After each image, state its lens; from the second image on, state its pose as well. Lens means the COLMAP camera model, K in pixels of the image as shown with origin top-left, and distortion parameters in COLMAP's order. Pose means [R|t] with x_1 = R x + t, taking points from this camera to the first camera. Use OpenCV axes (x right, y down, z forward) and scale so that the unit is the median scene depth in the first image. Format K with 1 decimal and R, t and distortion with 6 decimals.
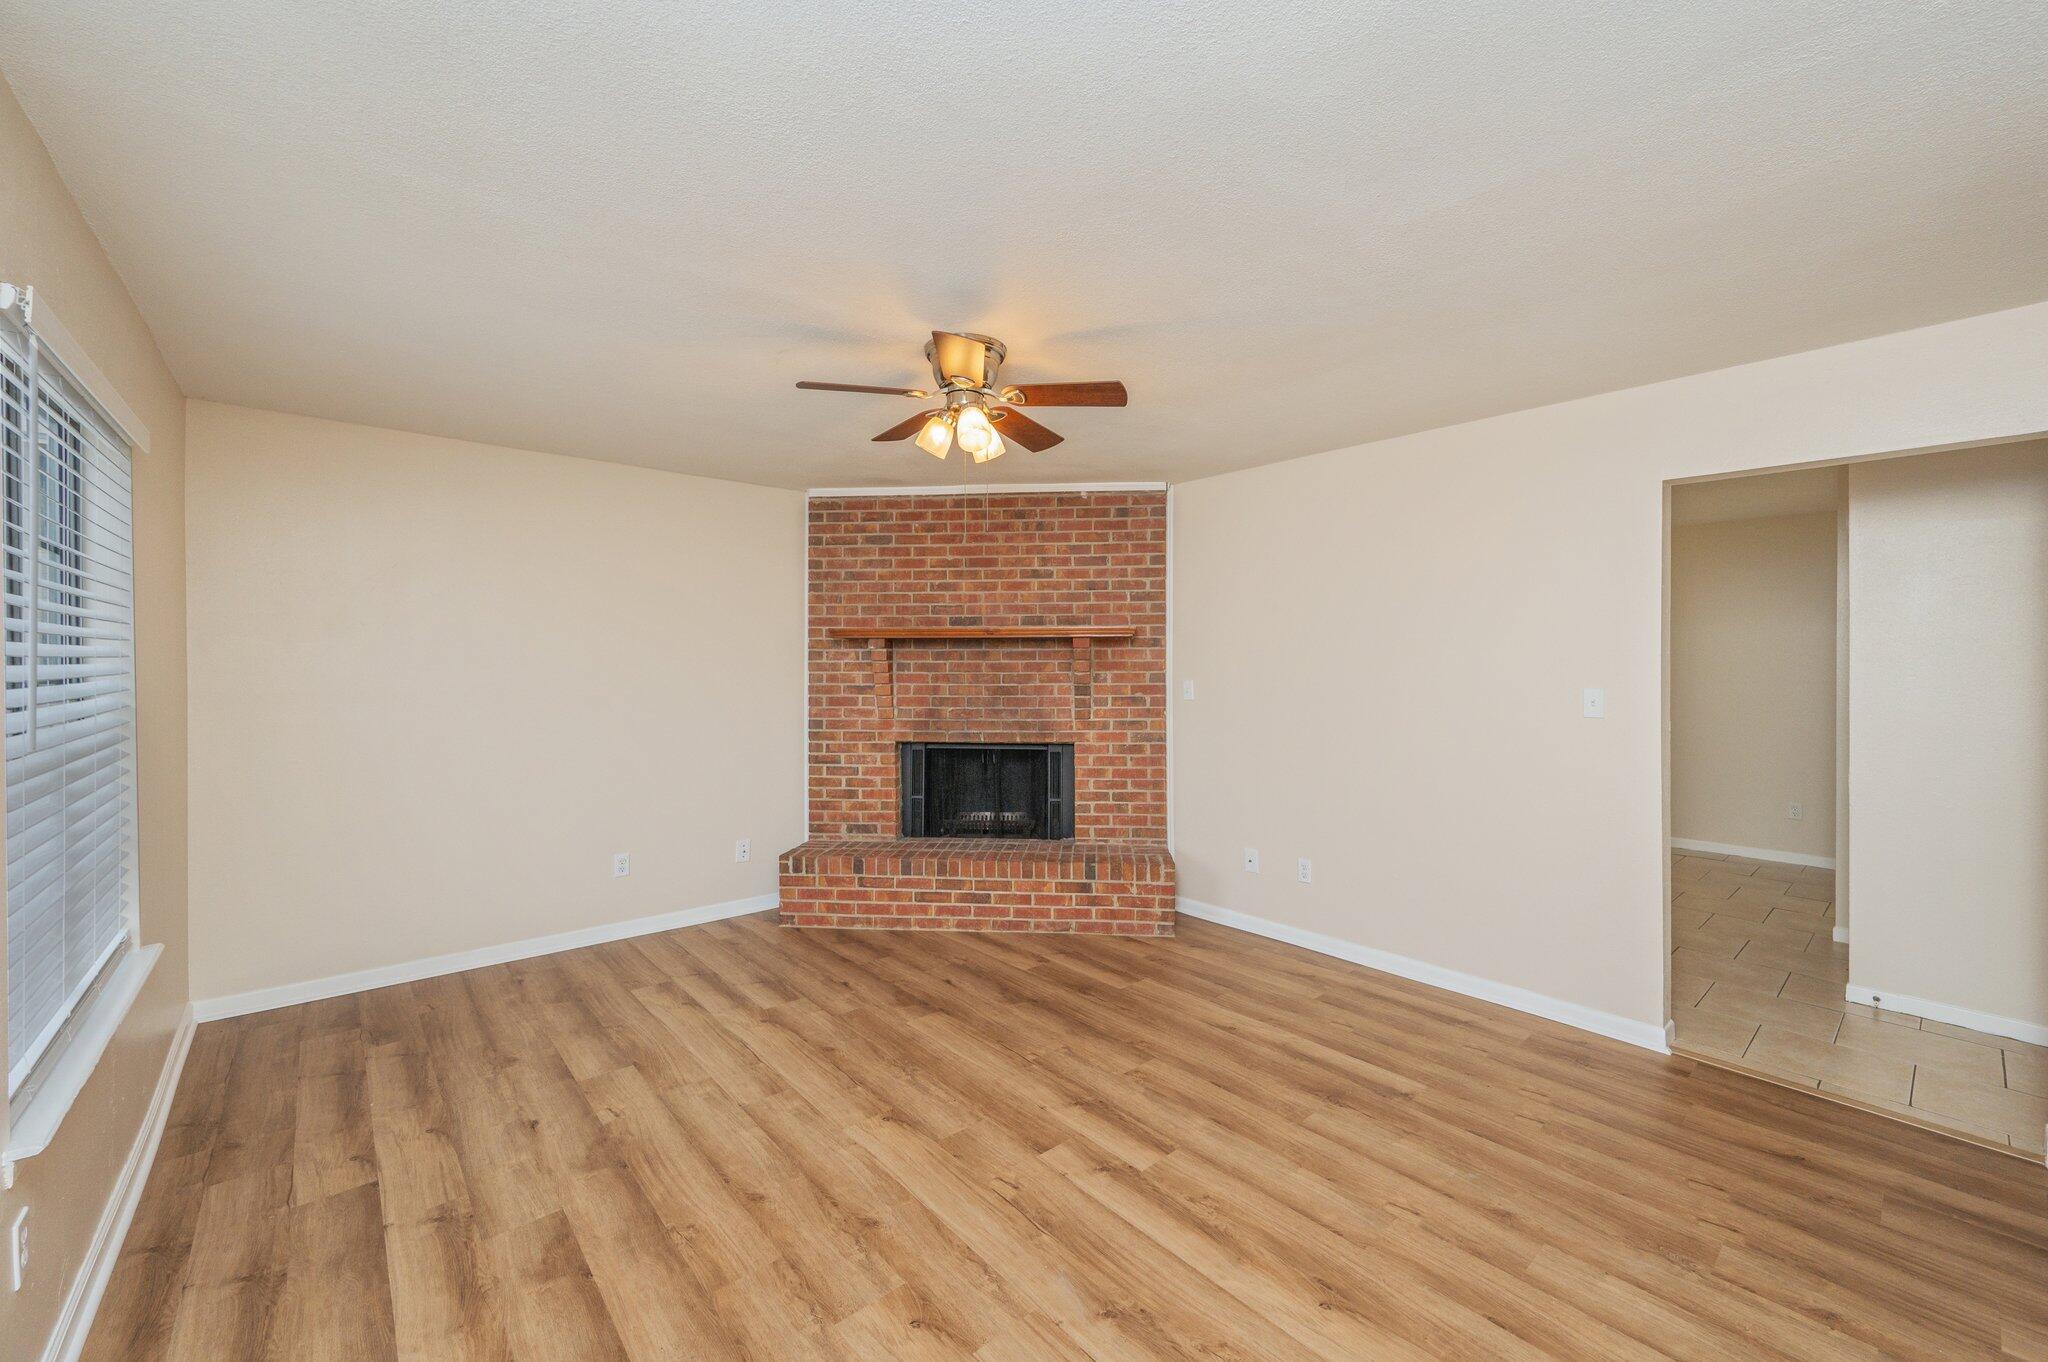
lens RADIAL K [[815.2, 0, 1030.8], [0, 815.2, 664.0], [0, 0, 1]] dist [0.001064, -0.000135]
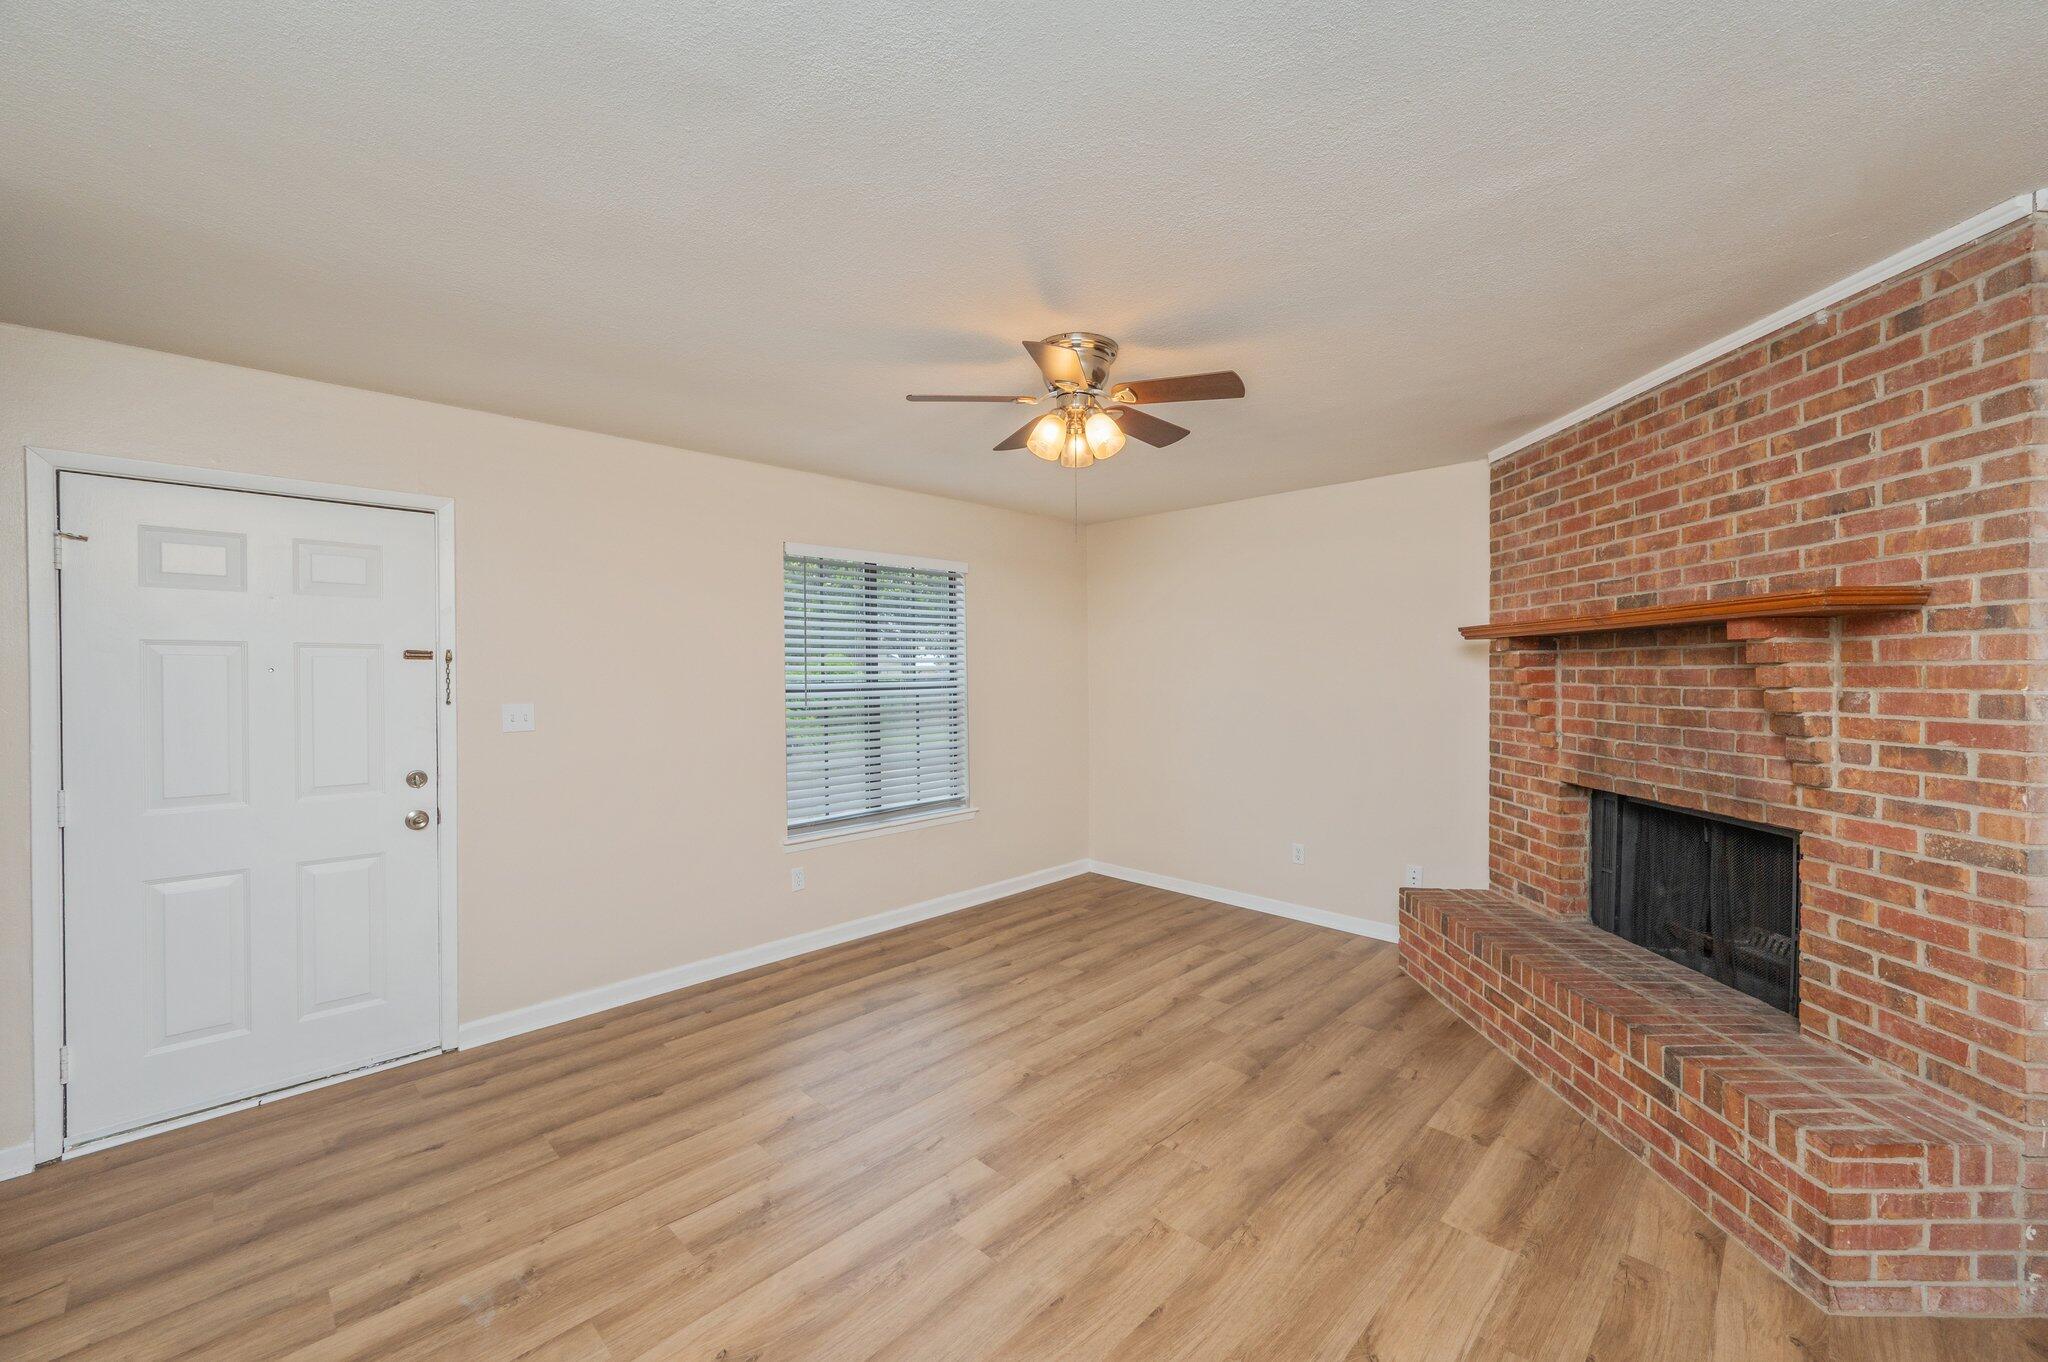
lens RADIAL K [[815.2, 0, 1033.1], [0, 815.2, 685.9], [0, 0, 1]] dist [0.001064, -0.000135]
pose [[0.071458, 0.017077, -0.997297, 0.511003], [0.002528, 0.999847, 0.017302, -0.001131], [0.997440, -0.003757, 0.071404, 0.503139]]
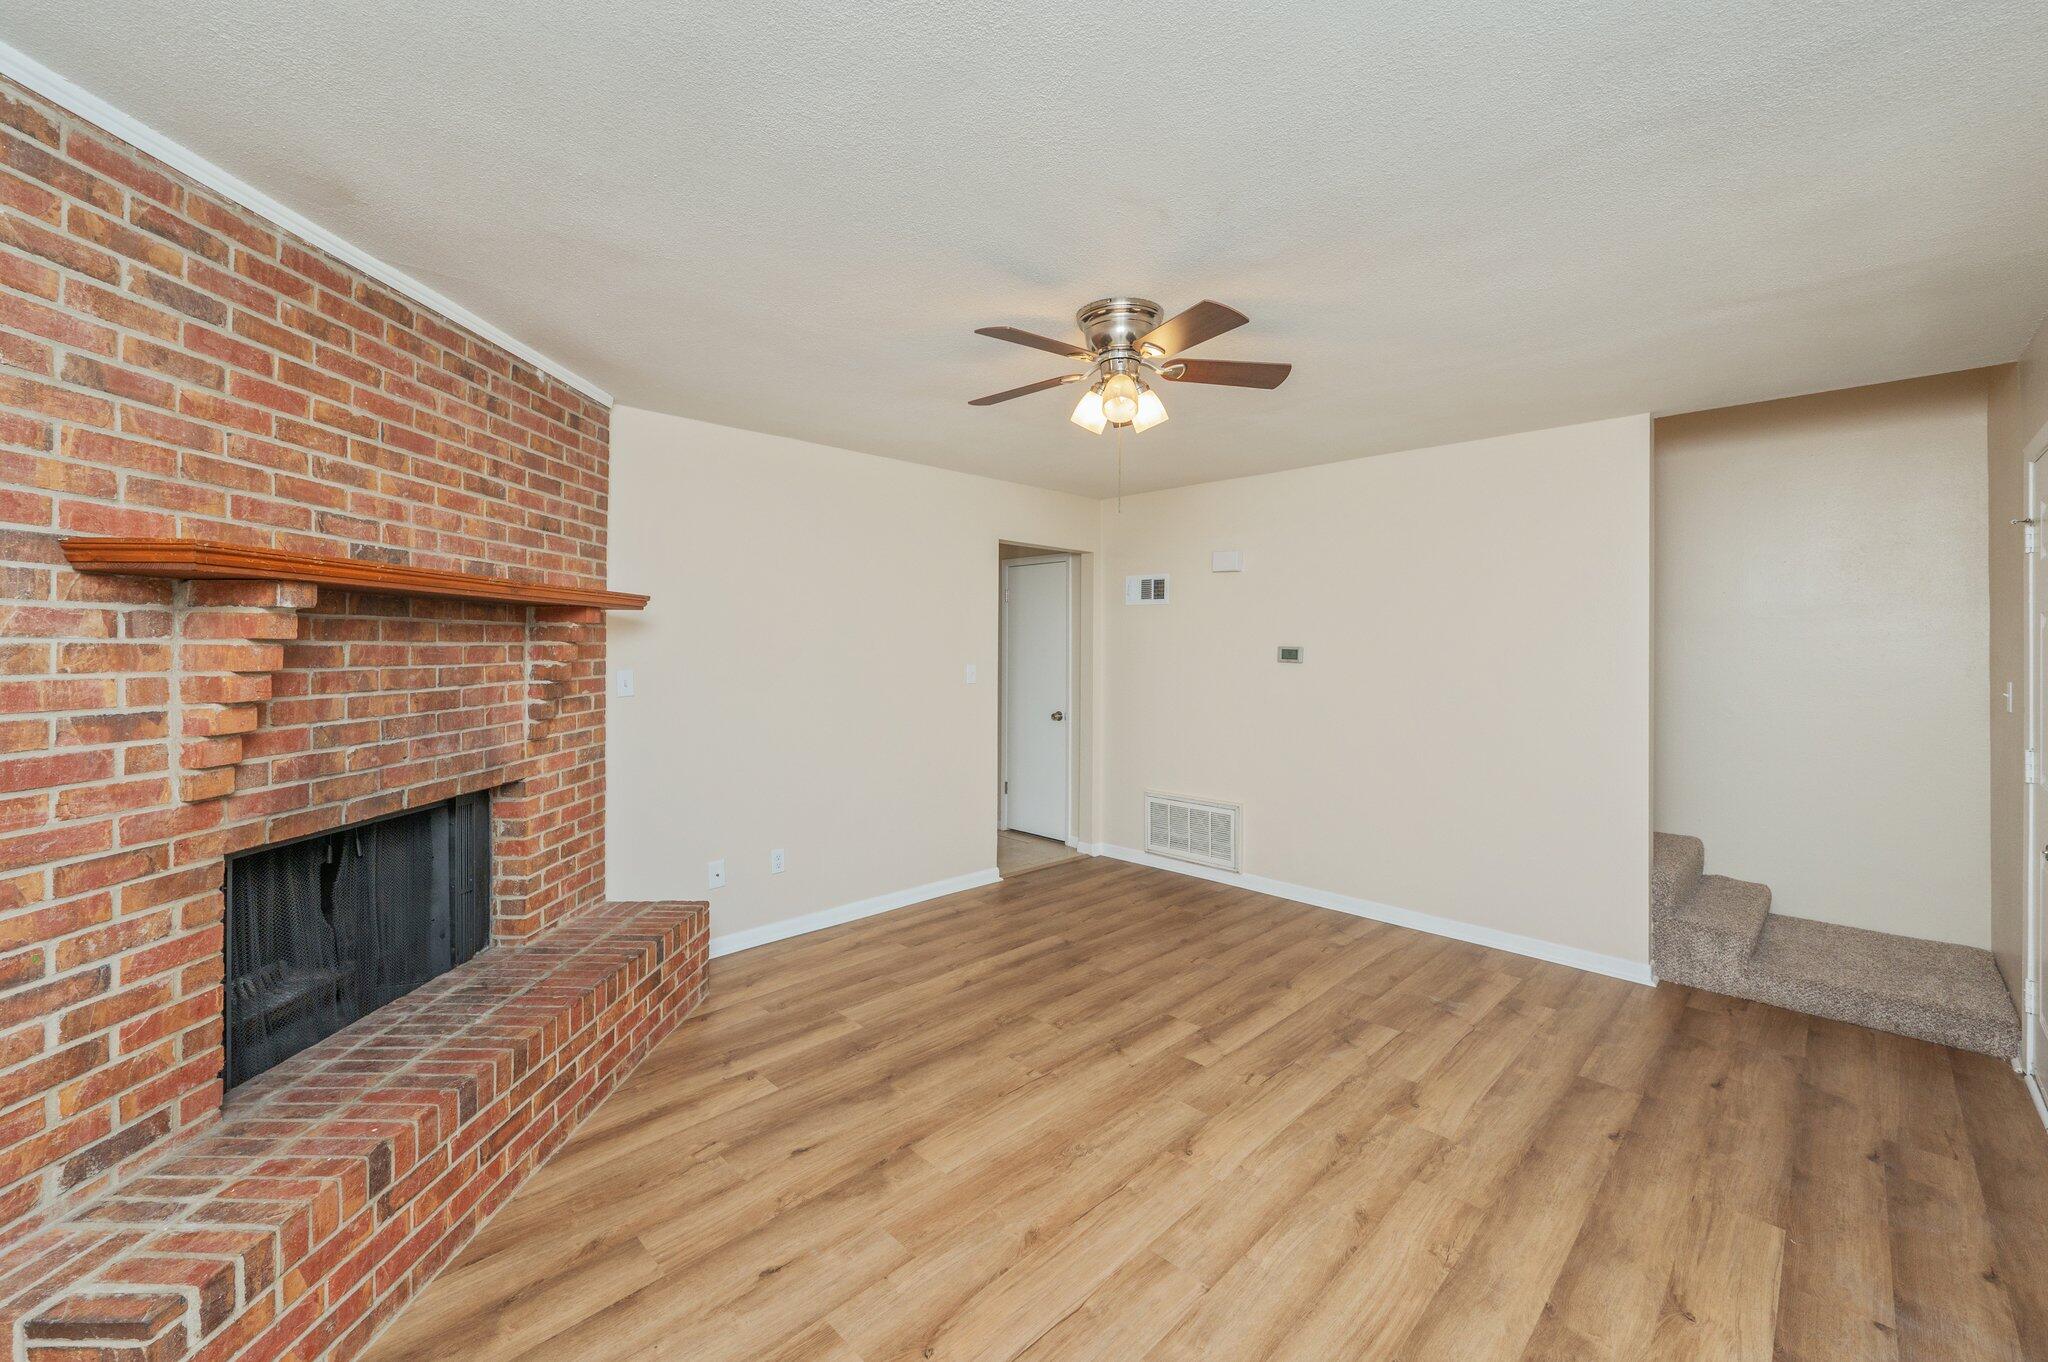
lens RADIAL K [[815.2, 0, 1043.7], [0, 815.2, 640.9], [0, 0, 1]] dist [0.001064, -0.000135]
pose [[-0.073780, 0.009103, 0.997233, -0.577988], [0.001503, 0.999958, -0.009017, 0.000248], [-0.997273, 0.000833, -0.073791, 0.662569]]
